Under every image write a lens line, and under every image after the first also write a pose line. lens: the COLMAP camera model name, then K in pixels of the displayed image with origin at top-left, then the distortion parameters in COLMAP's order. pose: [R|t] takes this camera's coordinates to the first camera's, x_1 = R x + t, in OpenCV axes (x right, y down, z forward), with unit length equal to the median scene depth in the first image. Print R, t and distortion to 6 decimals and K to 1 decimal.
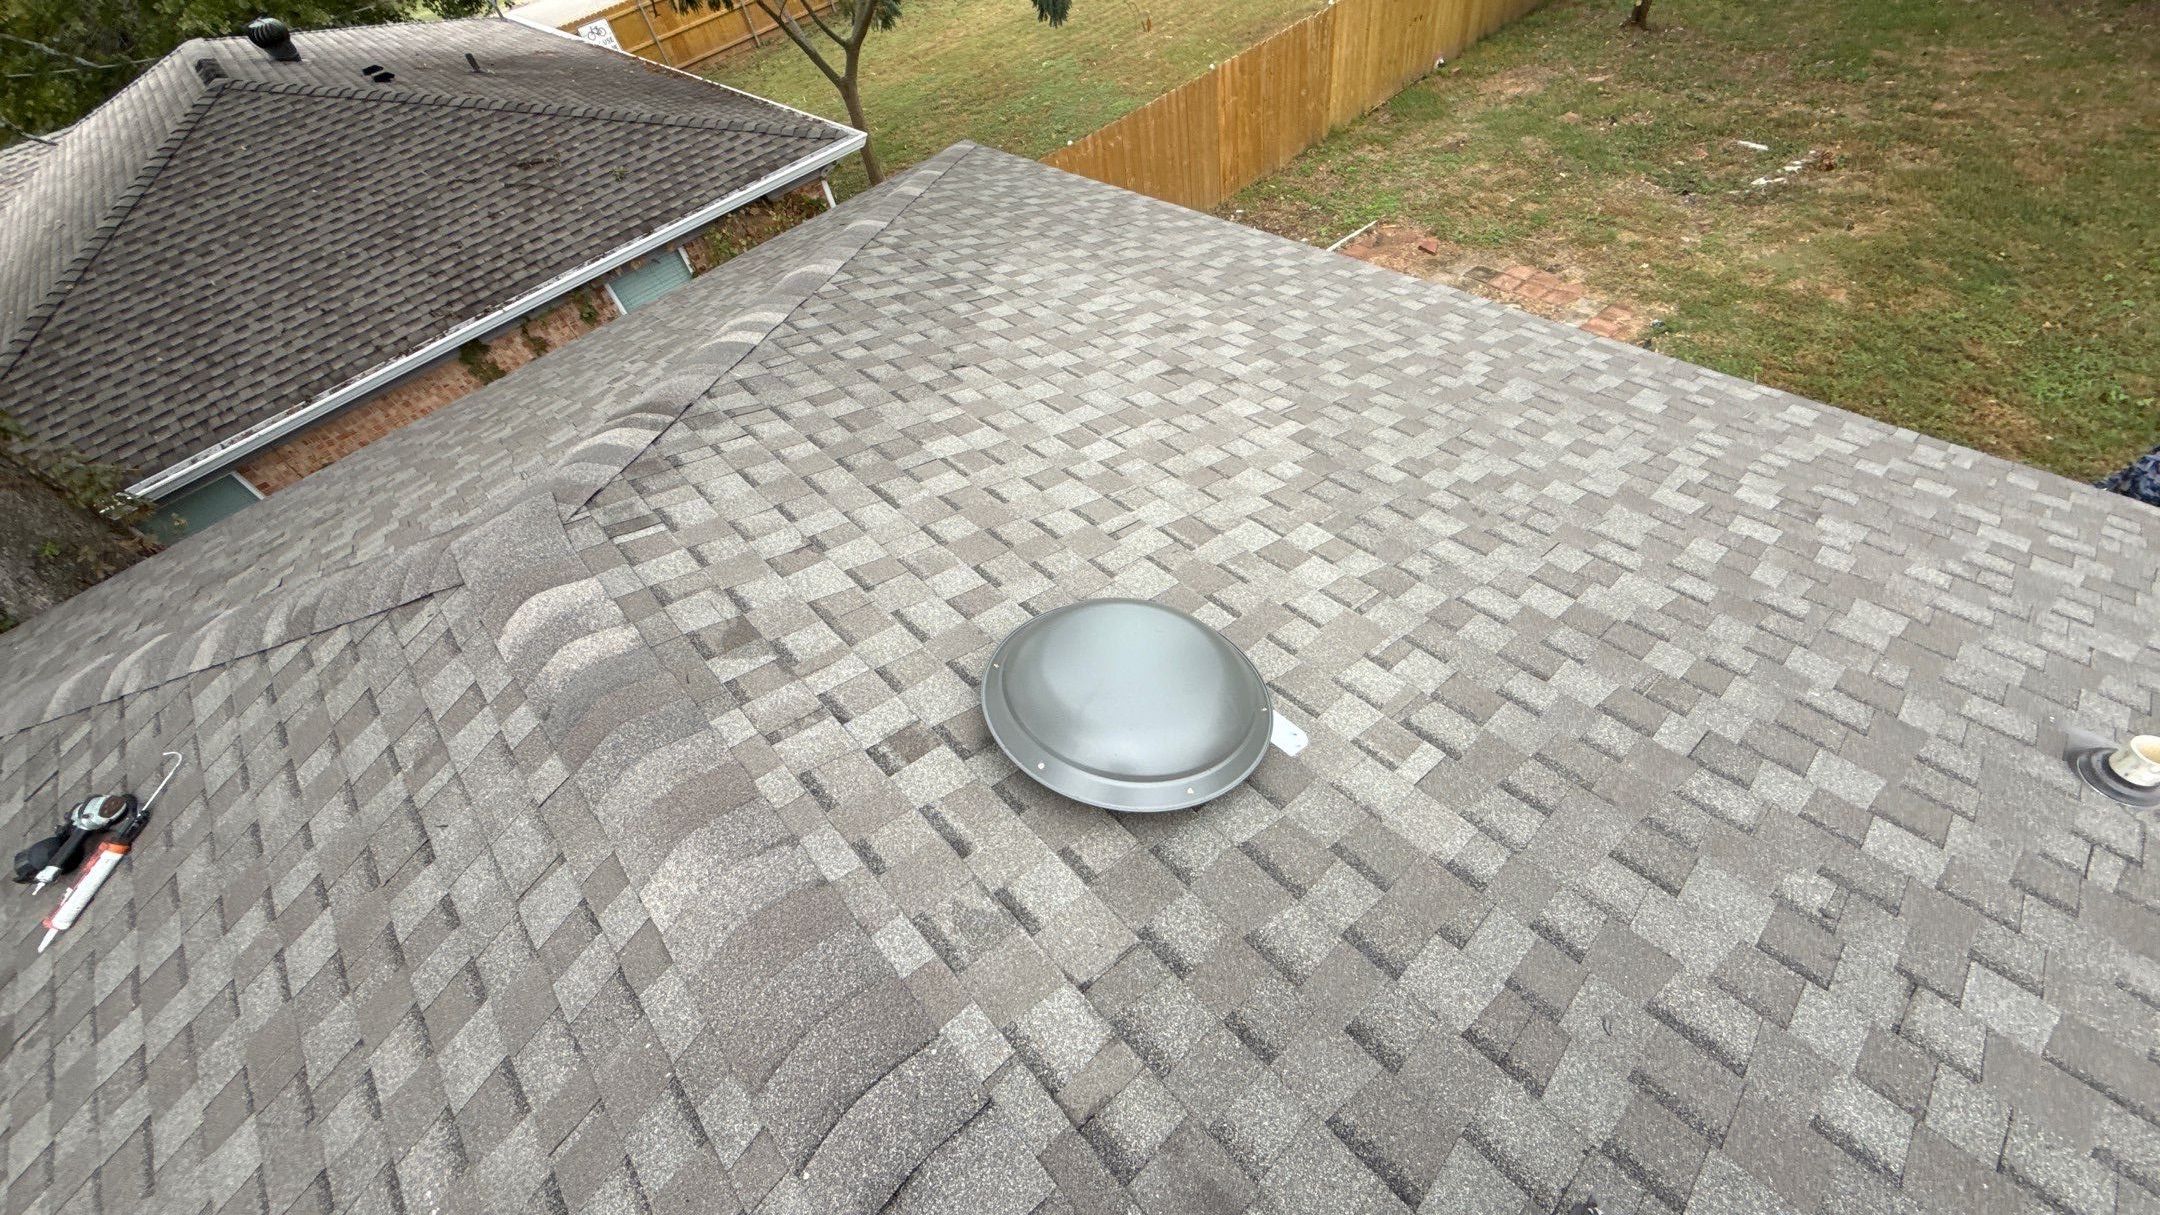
lens RADIAL K [[852.3, 0, 1082.8], [0, 852.3, 621.2], [0, 0, 1]] dist [0.001847, -0.000678]
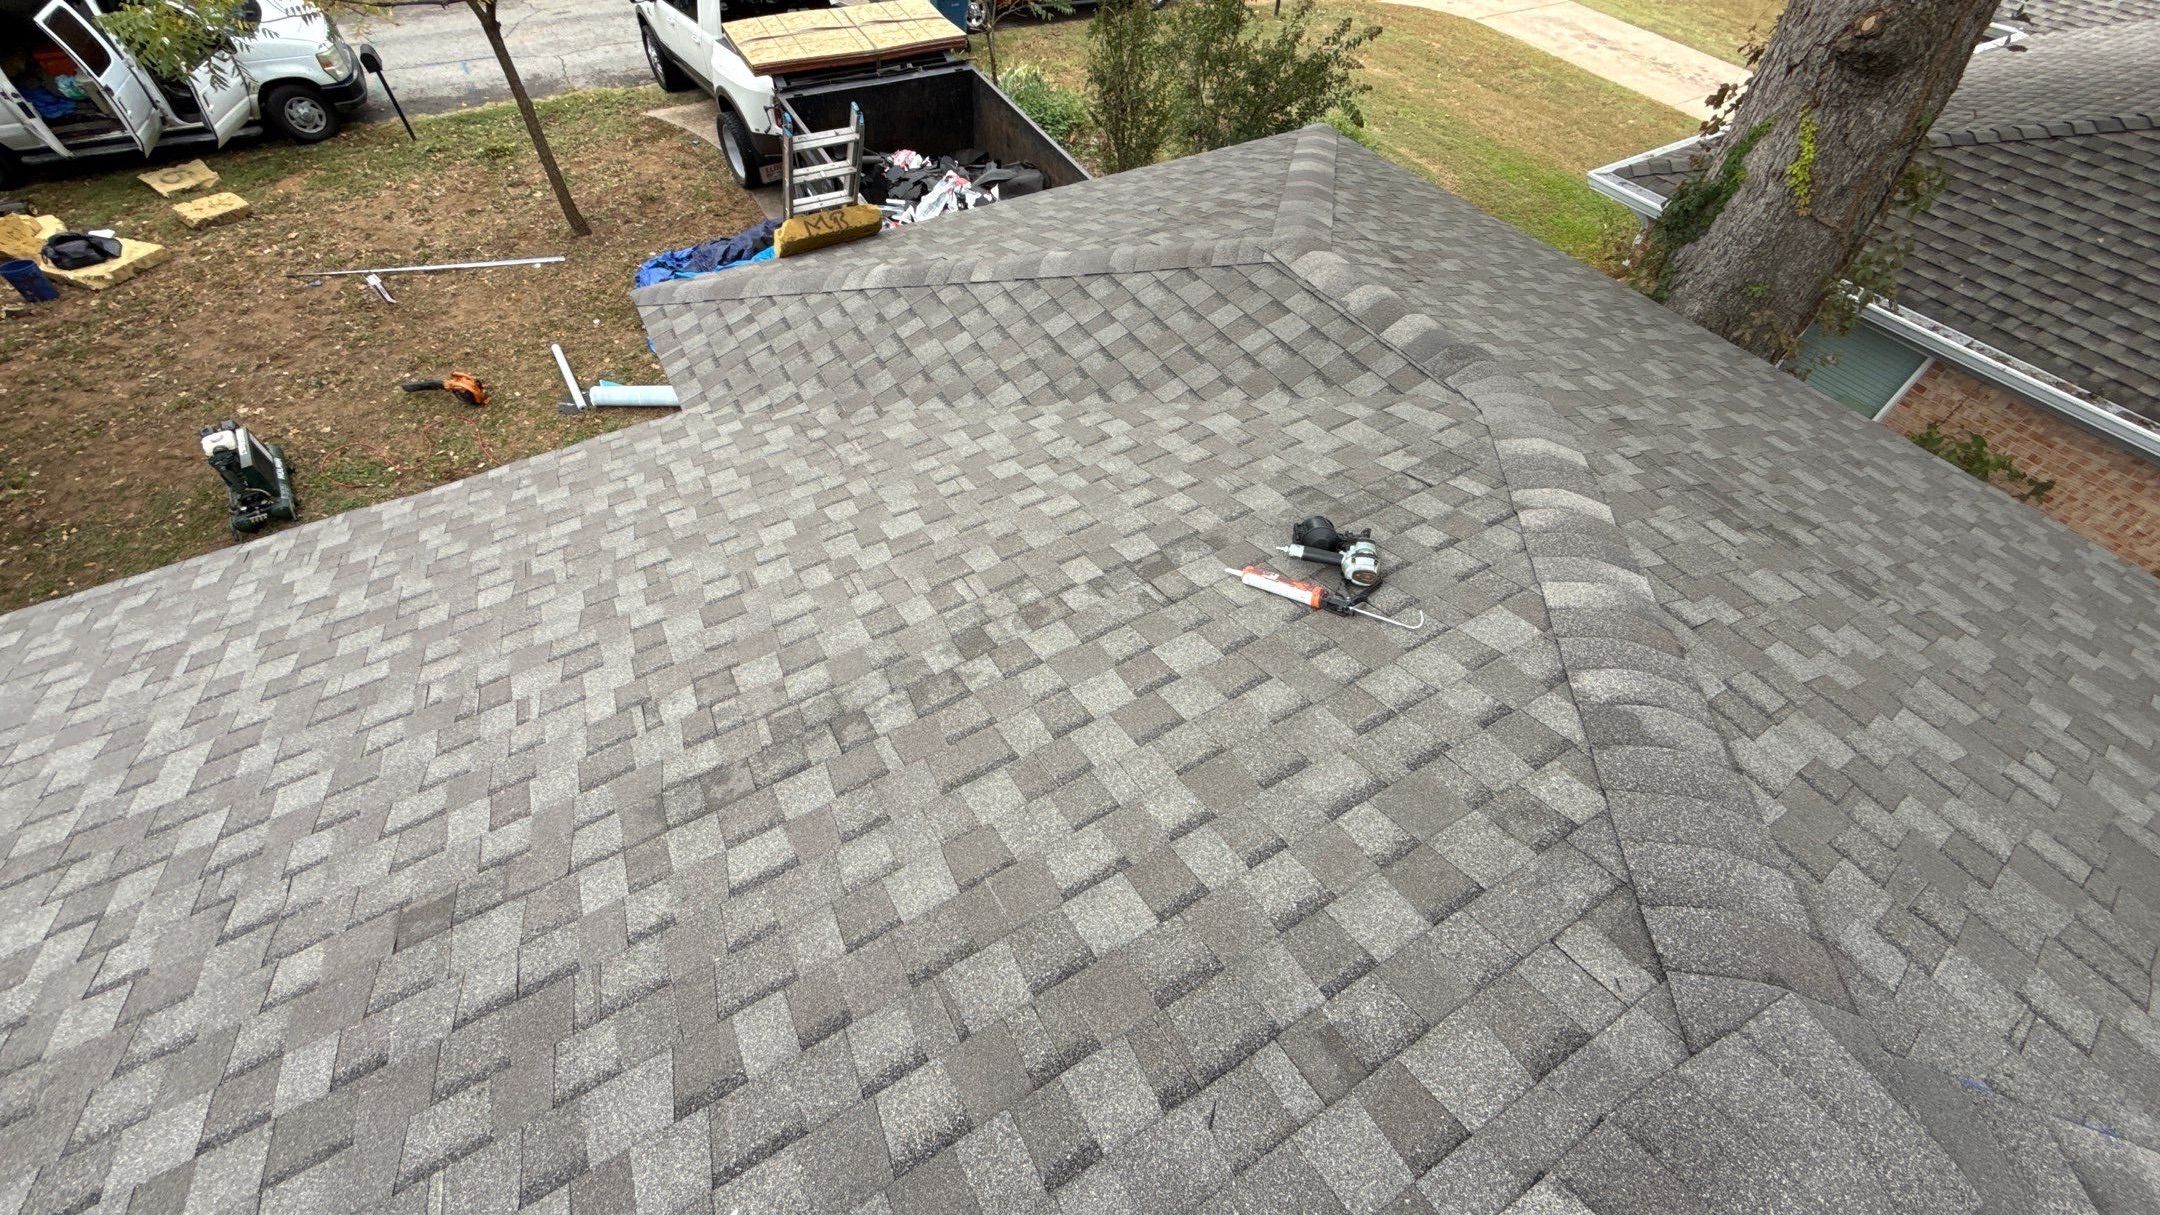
lens RADIAL K [[852.3, 0, 1087.0], [0, 852.3, 599.2], [0, 0, 1]] dist [0.001847, -0.000678]
pose [[-0.207752, 0.844082, -0.494333, -0.476620], [-0.737138, 0.197106, 0.646356, -0.132512], [0.643014, 0.498673, 0.581256, 0.214182]]
